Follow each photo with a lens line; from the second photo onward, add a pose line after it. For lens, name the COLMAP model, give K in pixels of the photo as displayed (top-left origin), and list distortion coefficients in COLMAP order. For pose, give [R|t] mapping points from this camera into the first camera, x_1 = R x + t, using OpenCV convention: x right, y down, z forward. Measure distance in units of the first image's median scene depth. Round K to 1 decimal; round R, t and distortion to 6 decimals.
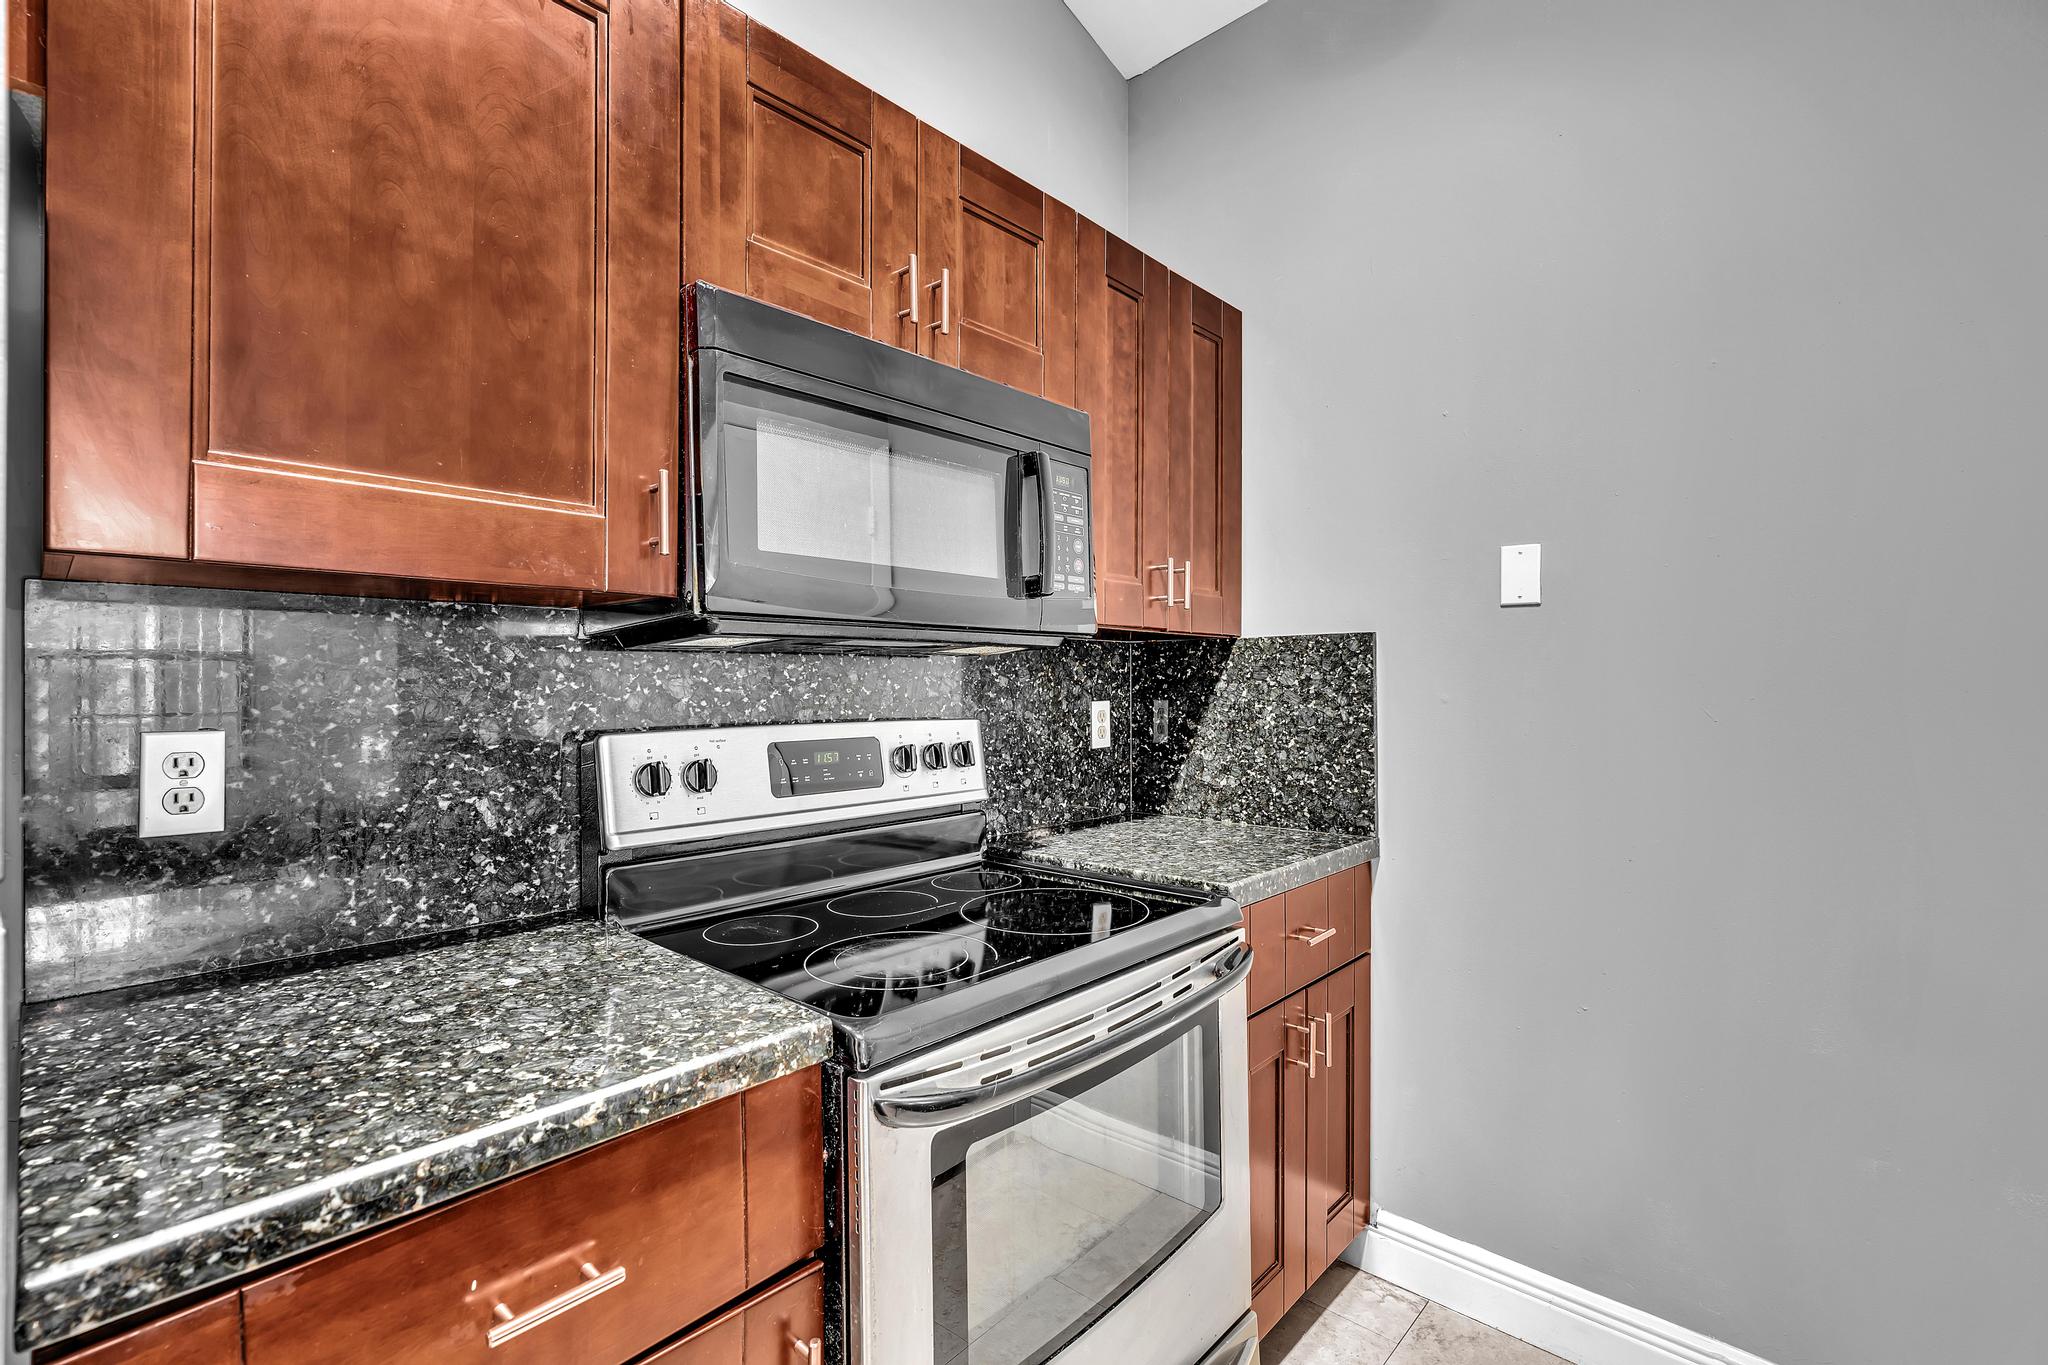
lens RADIAL K [[906.1, 0, 1024.0], [0, 906.1, 682.5], [0, 0, 1]] dist [-0.006521, 0.001024]
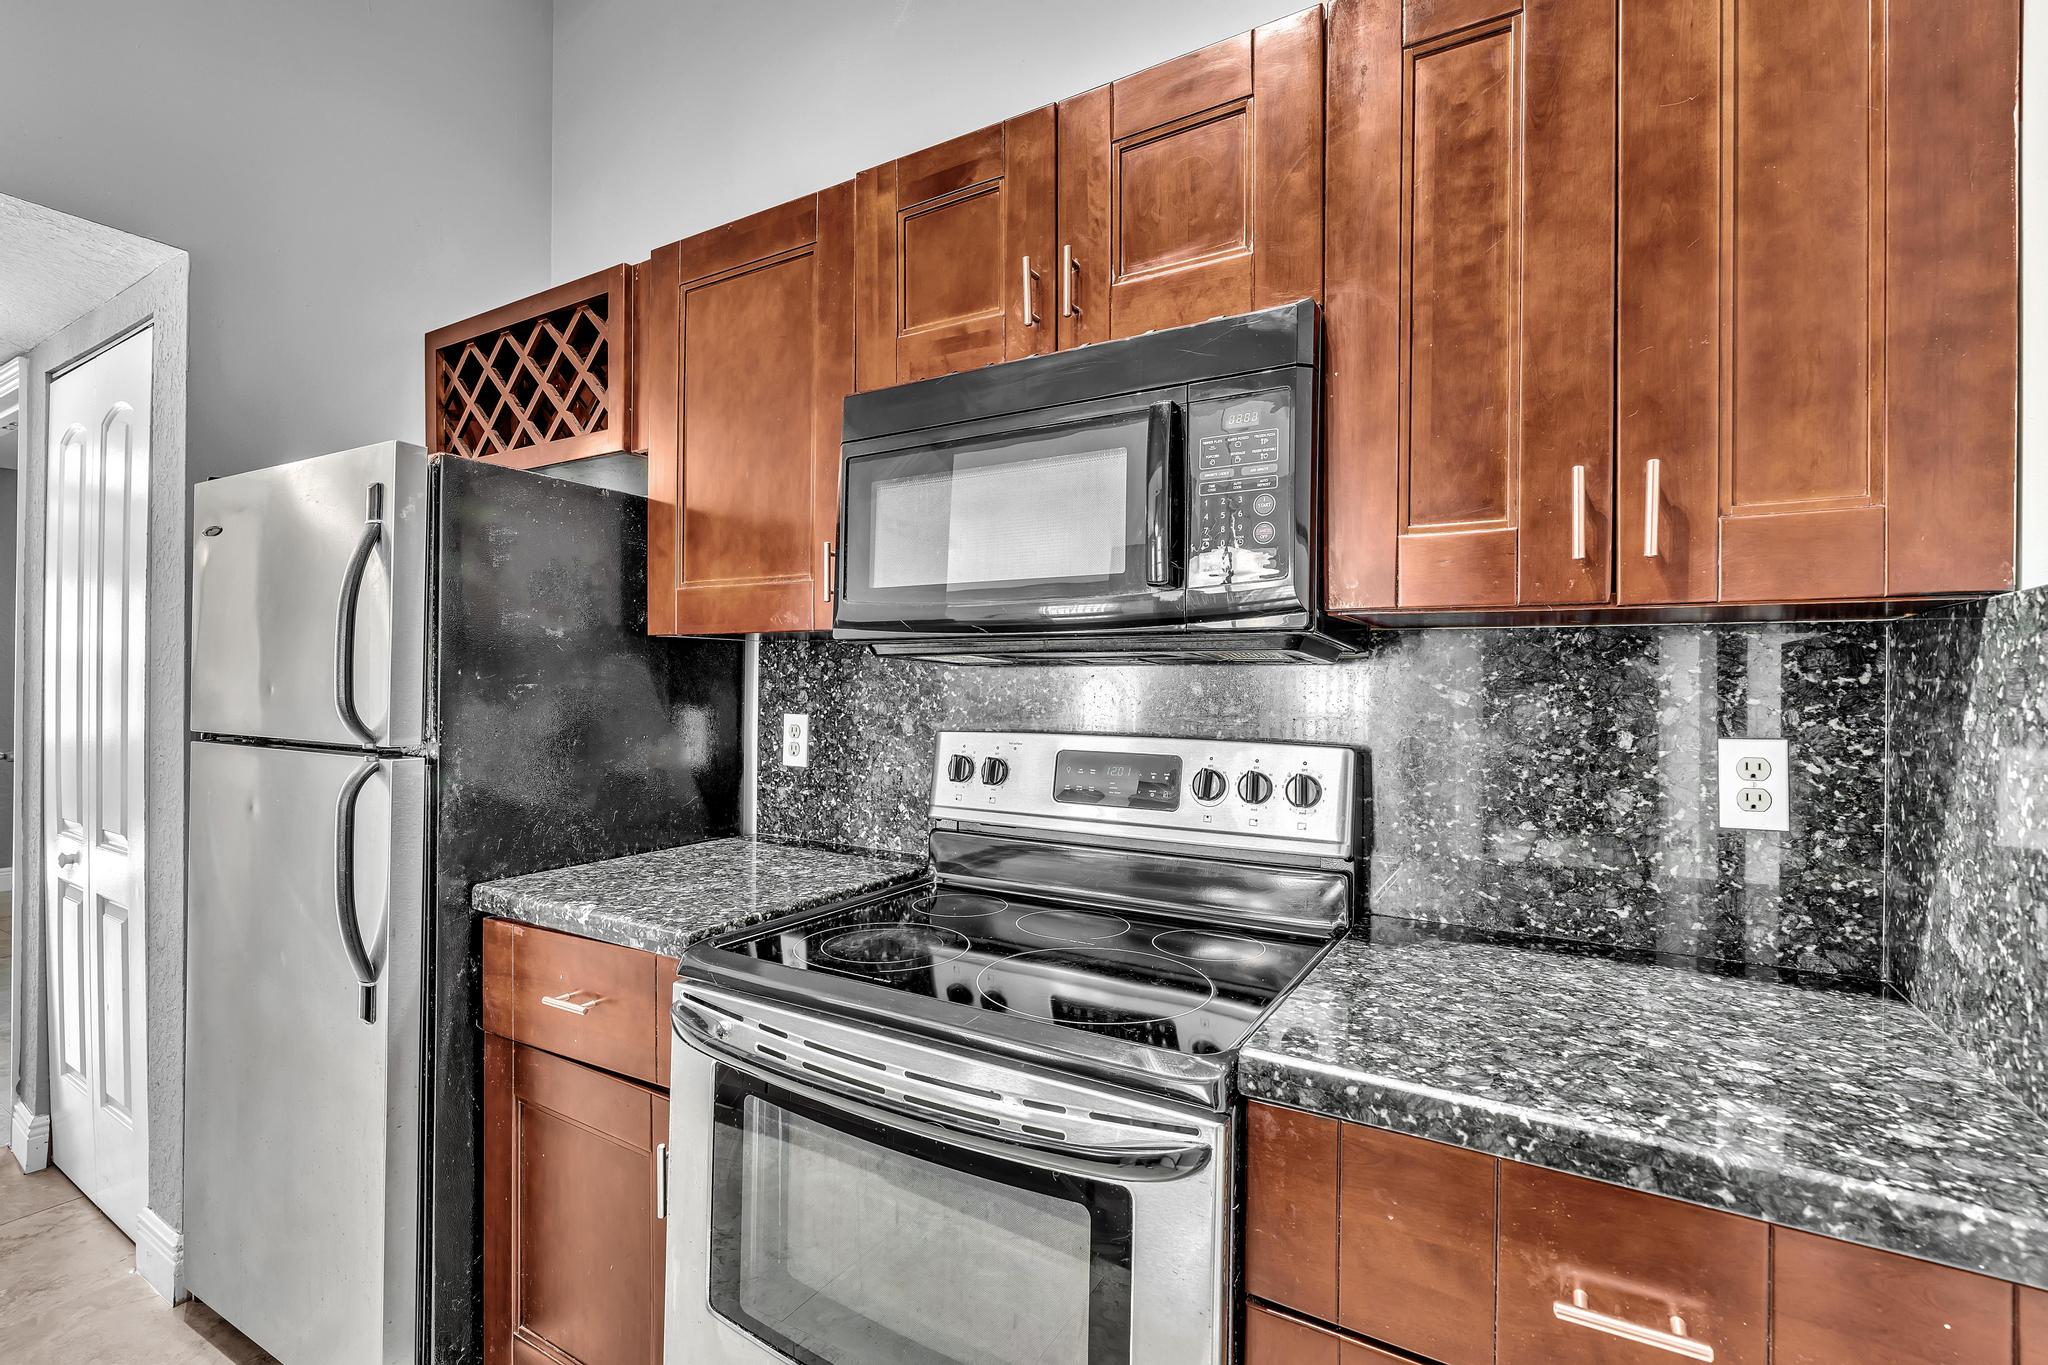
lens RADIAL K [[906.1, 0, 1024.0], [0, 906.1, 682.5], [0, 0, 1]] dist [-0.006521, 0.001024]
pose [[0.206138, 0.000376, -0.978523, 0.676983], [-0.008880, 0.999959, -0.001486, -0.010103], [0.978483, 0.008995, 0.206133, 0.654907]]
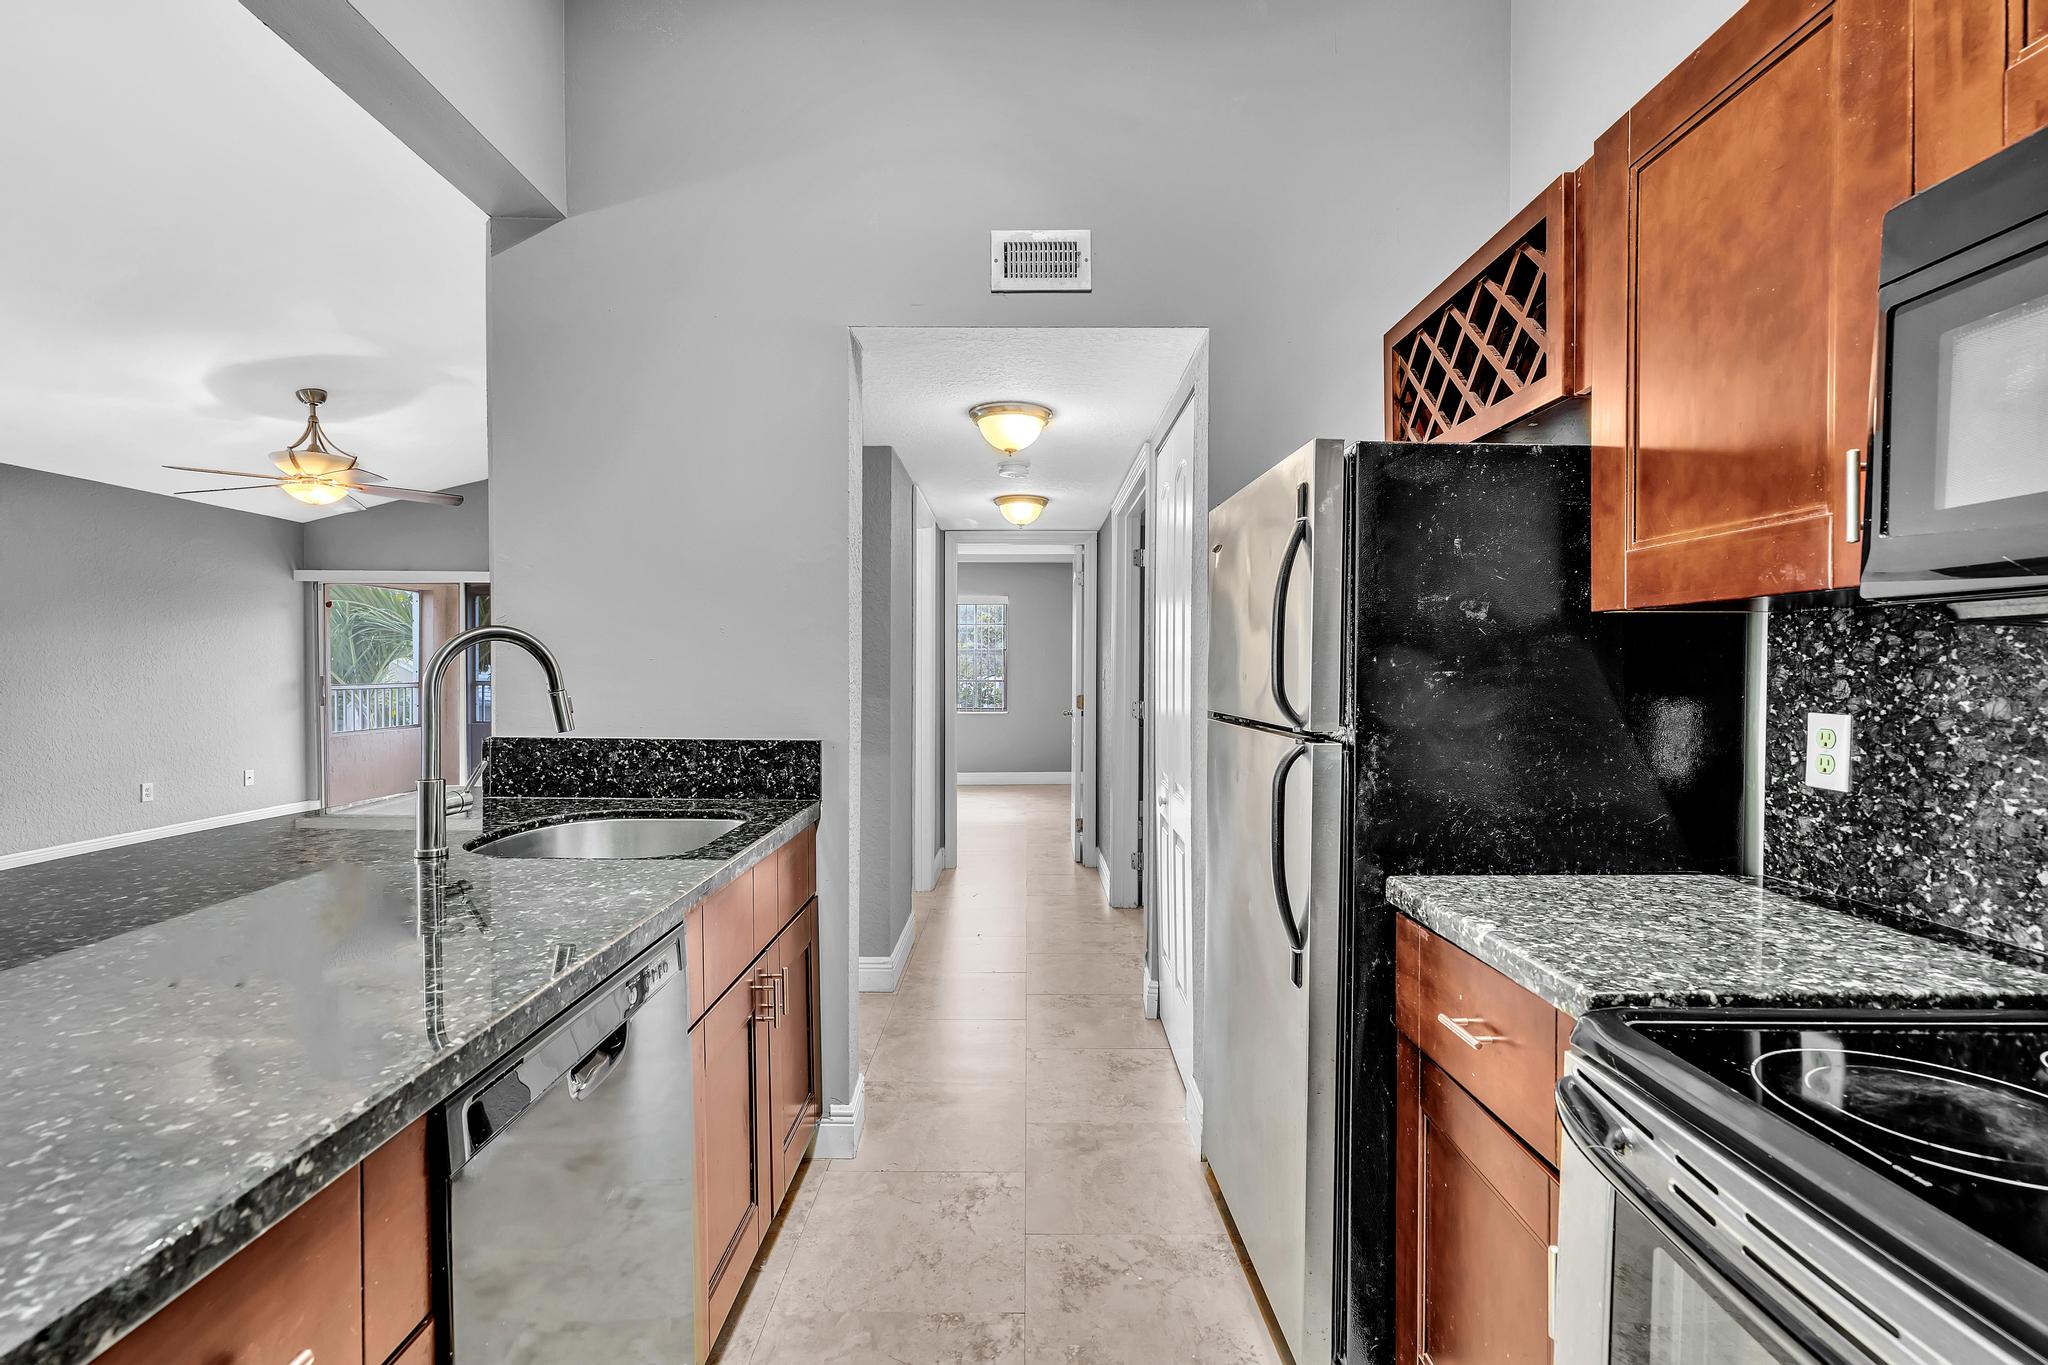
lens RADIAL K [[912.3, 0, 1024.3], [0, 912.3, 681.0], [0, 0, 1]] dist [-0.006177, 0.001568]
pose [[-0.732441, 0.007333, -0.680791, 0.546575], [-0.003159, 0.999895, 0.014169, -0.007048], [0.680823, 0.012528, -0.732341, 0.714740]]
